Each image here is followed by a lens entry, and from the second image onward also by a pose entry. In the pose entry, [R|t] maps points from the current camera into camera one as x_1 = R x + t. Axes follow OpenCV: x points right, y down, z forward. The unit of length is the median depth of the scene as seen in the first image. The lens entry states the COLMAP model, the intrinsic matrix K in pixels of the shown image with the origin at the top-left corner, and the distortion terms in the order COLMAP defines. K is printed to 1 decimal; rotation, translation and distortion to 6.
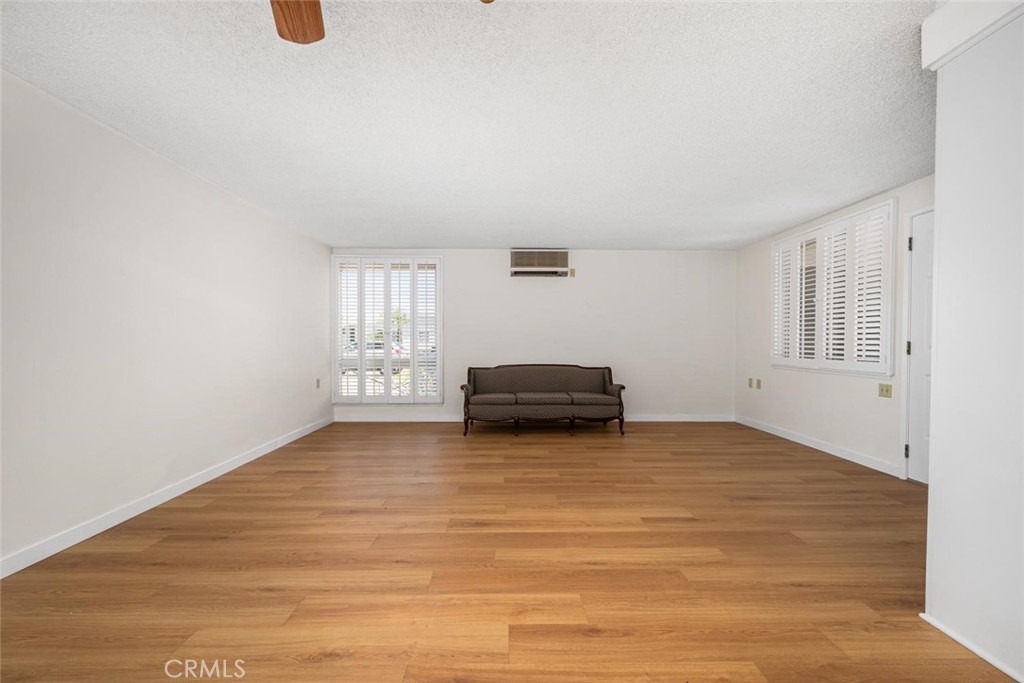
lens RADIAL K [[407.0, 0, 512.7], [0, 407.0, 347.9], [0, 0, 1]] dist [-0.001515, -0.000078]
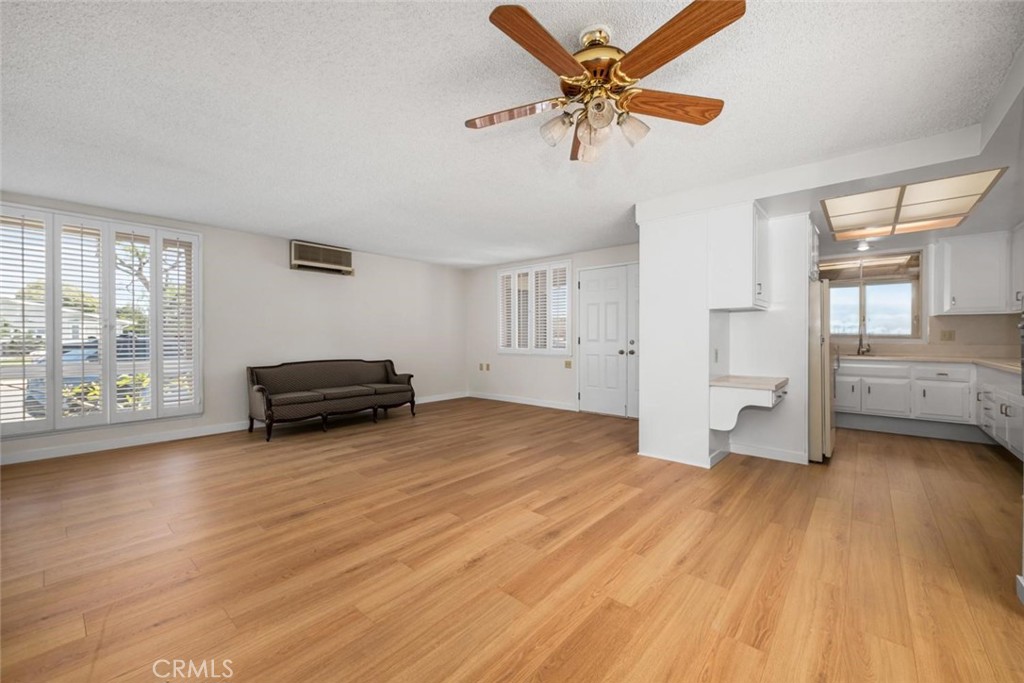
lens RADIAL K [[404.6, 0, 512.0], [0, 404.6, 341.5], [0, 0, 1]] dist [-0.001164, -0.000070]
pose [[0.671459, -0.009837, 0.740976, -0.647691], [0.012490, 0.999920, 0.001957, -0.003696], [-0.740936, 0.007941, 0.671528, -0.021668]]
